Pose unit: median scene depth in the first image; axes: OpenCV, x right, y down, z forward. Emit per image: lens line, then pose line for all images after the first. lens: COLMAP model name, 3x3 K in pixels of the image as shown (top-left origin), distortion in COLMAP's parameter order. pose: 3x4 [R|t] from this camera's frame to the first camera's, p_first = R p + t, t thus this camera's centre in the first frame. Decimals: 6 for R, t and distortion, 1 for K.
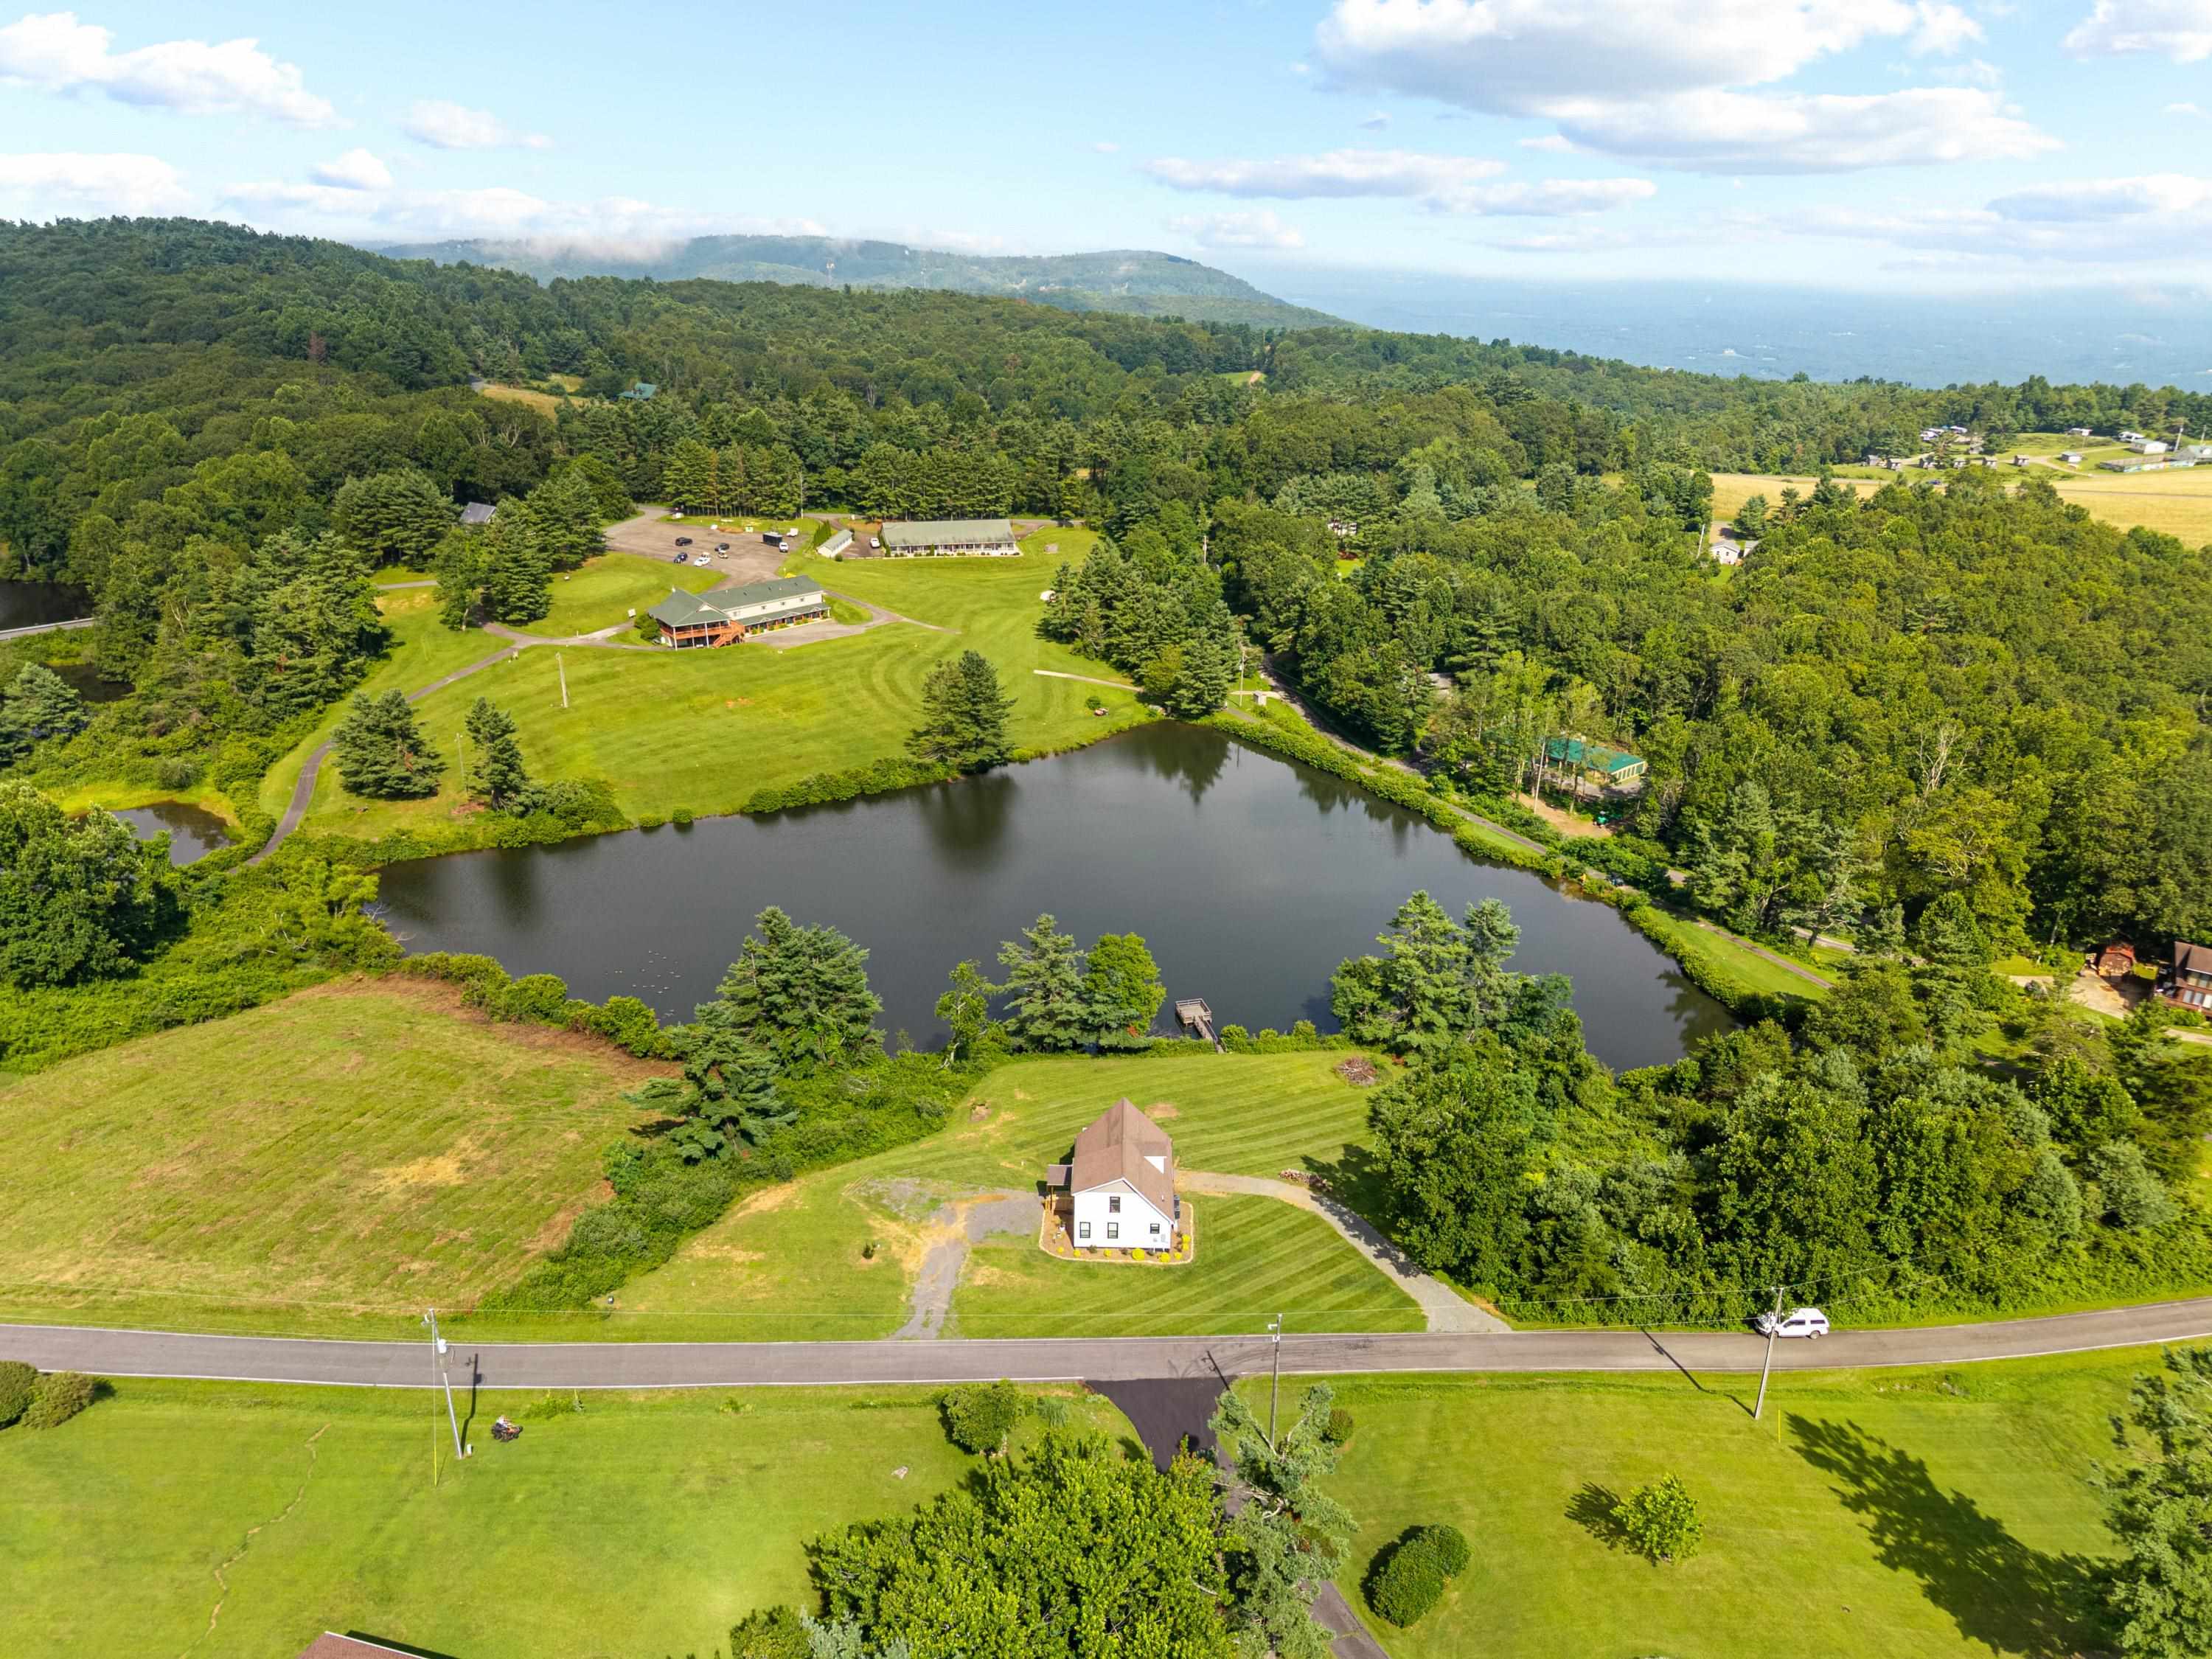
lens RADIAL K [[1521.1, 0, 1138.3], [0, 1521.1, 828.5], [0, 0, 1]] dist [0.097310, -0.146456]
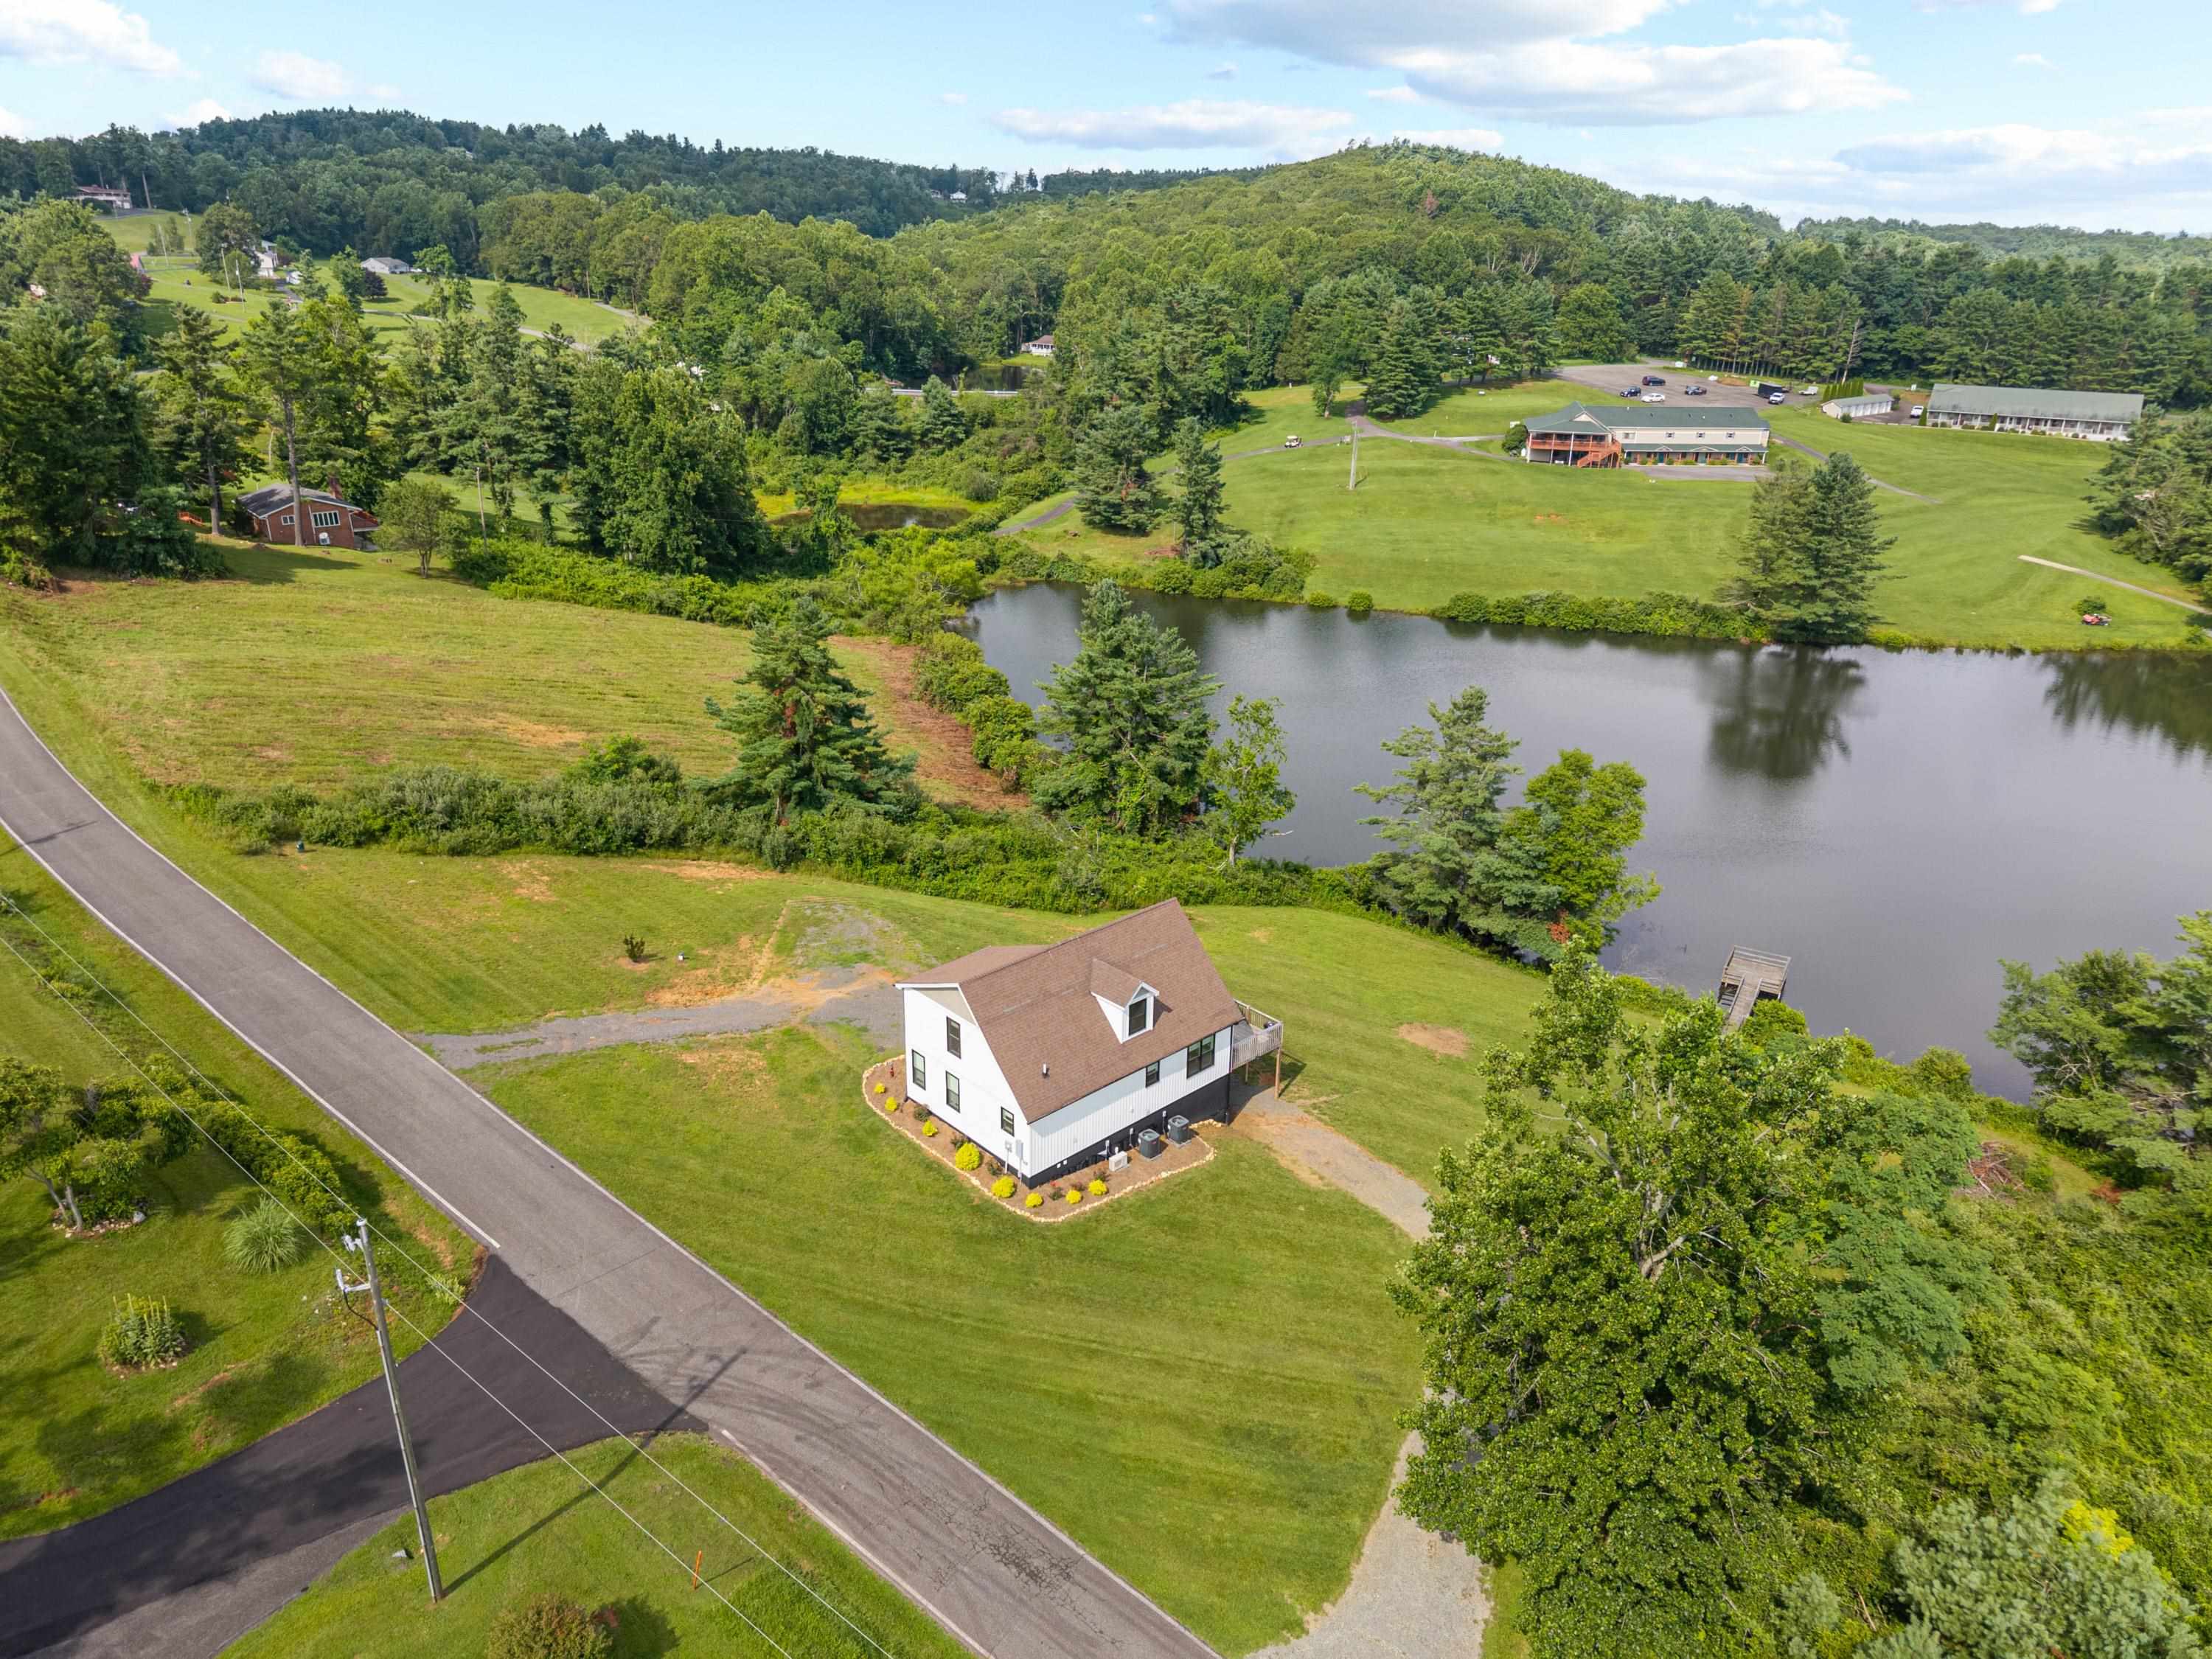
lens RADIAL K [[1524.3, 0, 1106.0], [0, 1524.3, 829.5], [0, 0, 1]] dist [0.009694, 0.002476]
pose [[0.684015, 0.260294, -0.681448, 0.240444], [-0.273446, 0.957546, 0.091280, 0.093322], [0.676277, 0.123902, 0.726152, 0.498360]]
